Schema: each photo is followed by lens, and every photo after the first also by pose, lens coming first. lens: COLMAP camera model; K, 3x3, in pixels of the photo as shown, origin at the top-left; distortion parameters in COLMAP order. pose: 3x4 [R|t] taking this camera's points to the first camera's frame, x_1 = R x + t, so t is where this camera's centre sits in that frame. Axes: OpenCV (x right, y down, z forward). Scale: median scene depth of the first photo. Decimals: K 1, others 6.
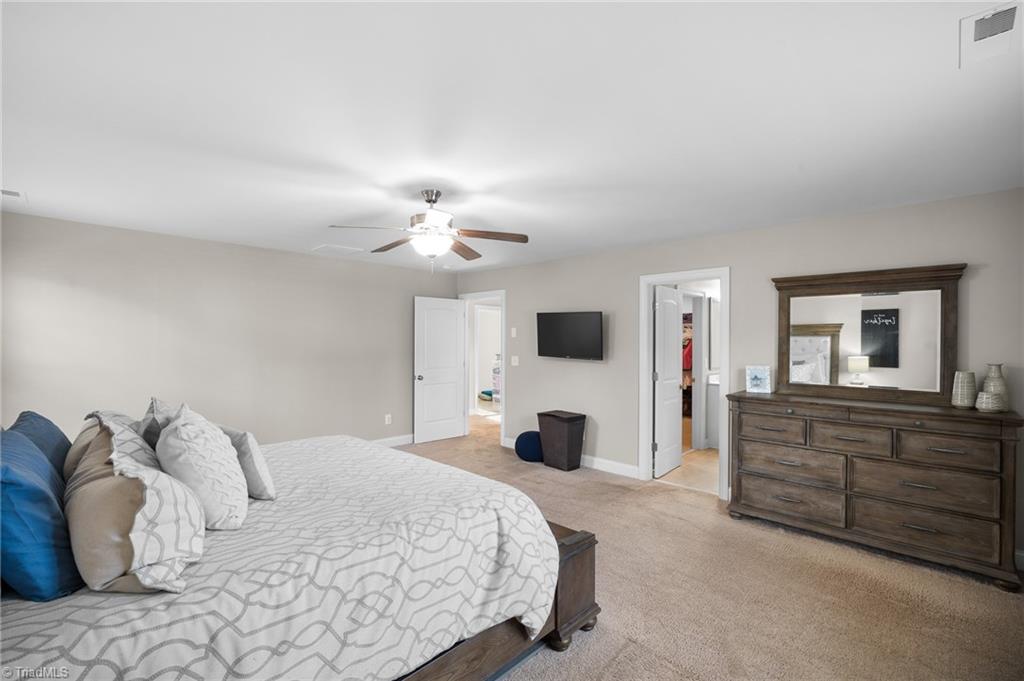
lens RADIAL K [[454.3, 0, 510.1], [0, 454.3, 337.2], [0, 0, 1]] dist [-0.002150, 0.000077]
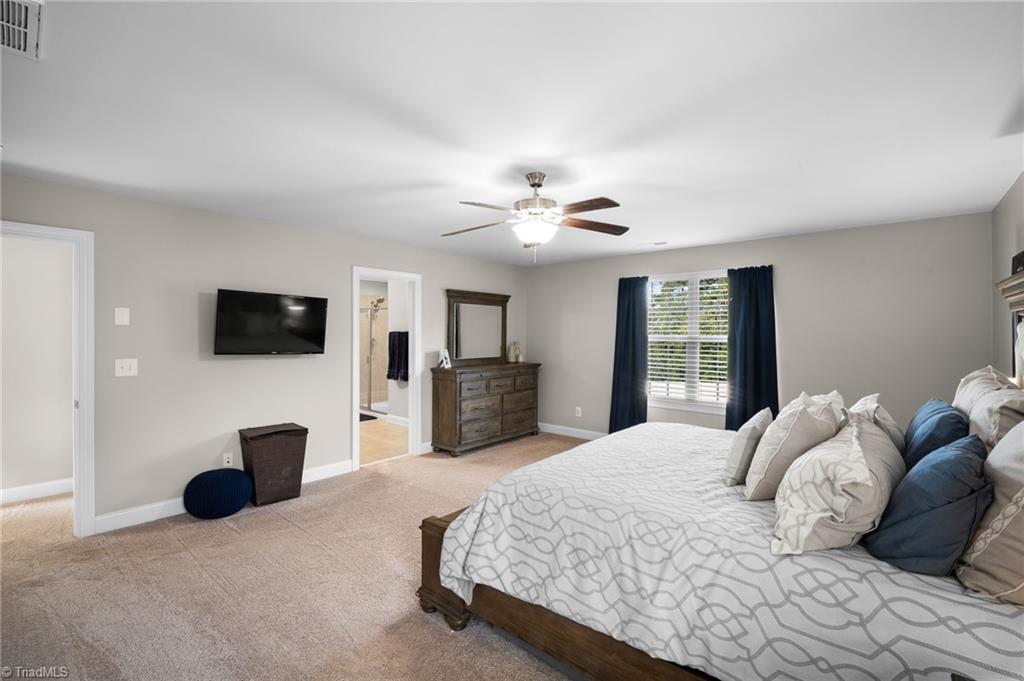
lens RADIAL K [[454.3, 0, 510.1], [0, 454.3, 337.2], [0, 0, 1]] dist [-0.002150, 0.000077]
pose [[-0.053325, -0.017405, 0.998426, -0.925918], [-0.010058, 0.999807, 0.016892, 0.000177], [-0.998527, -0.009142, -0.053489, 0.915810]]
